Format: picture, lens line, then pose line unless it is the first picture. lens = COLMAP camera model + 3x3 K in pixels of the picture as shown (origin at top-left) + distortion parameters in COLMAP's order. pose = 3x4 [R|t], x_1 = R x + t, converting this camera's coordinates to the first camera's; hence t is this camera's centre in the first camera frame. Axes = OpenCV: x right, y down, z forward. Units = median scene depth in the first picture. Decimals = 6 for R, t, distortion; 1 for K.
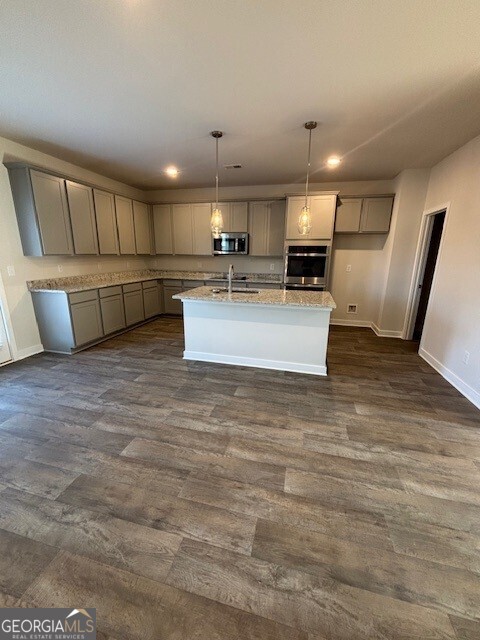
lens RADIAL K [[259.2, 0, 240.0], [0, 259.2, 320.0], [0, 0, 1]] dist [0.010323, -0.000342]
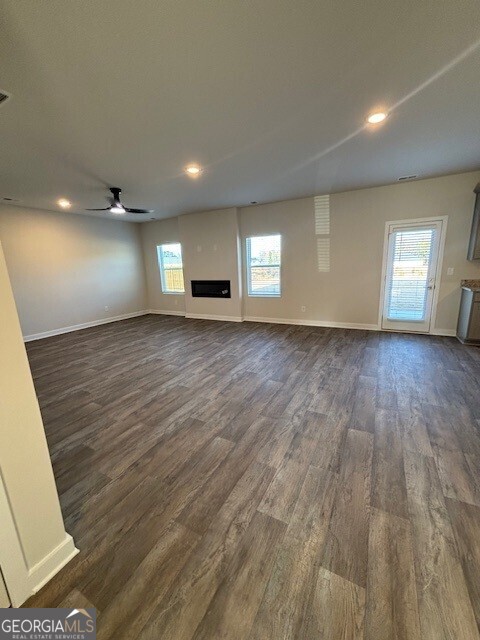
lens RADIAL K [[259.2, 0, 240.0], [0, 259.2, 320.0], [0, 0, 1]] dist [0.010323, -0.000342]
pose [[-0.244616, 0.208929, -0.946843, 0.953309], [-0.195988, 0.945699, 0.259310, -0.227283], [0.949606, 0.249001, -0.190385, 0.861709]]
